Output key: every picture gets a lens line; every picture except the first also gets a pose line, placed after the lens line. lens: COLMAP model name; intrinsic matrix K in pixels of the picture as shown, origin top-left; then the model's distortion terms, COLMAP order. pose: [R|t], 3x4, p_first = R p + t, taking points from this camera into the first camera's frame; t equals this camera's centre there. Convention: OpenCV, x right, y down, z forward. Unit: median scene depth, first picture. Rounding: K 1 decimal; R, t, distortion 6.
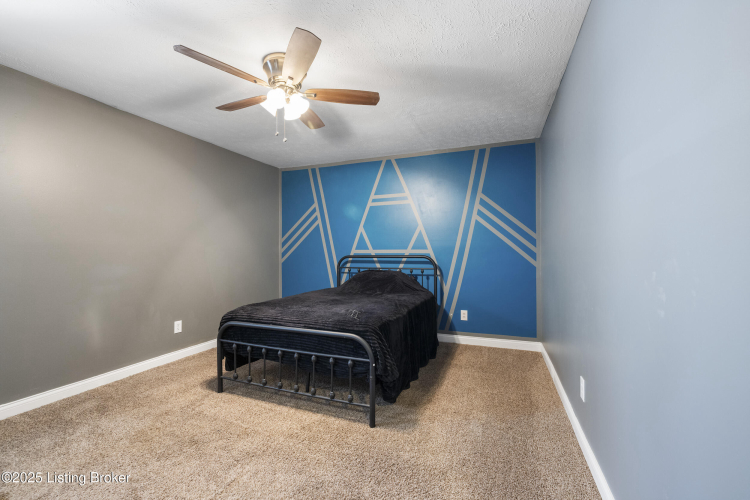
lens RADIAL K [[315.1, 0, 375.6], [0, 315.1, 251.9], [0, 0, 1]] dist [0.012669, -0.001322]
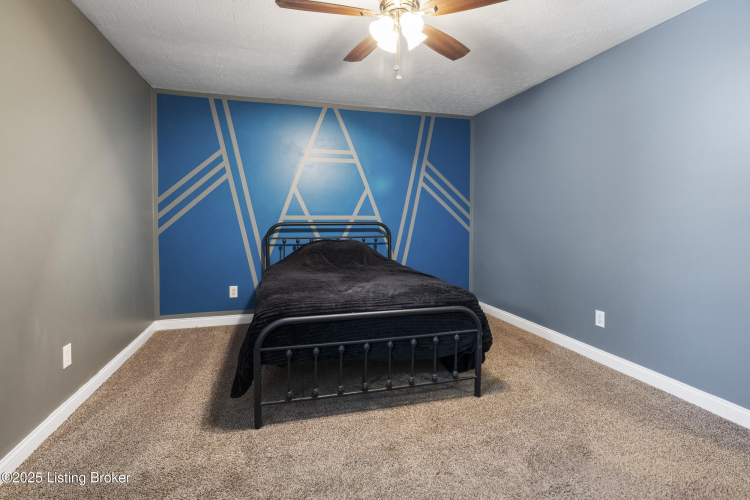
lens RADIAL K [[367.4, 0, 369.1], [0, 367.4, 229.3], [0, 0, 1]] dist [0.000754, -0.000249]
pose [[0.794309, -0.015688, 0.607311, -0.484740], [-0.000927, 0.999634, 0.027035, 0.002855], [-0.607513, -0.022037, 0.794004, 0.158196]]
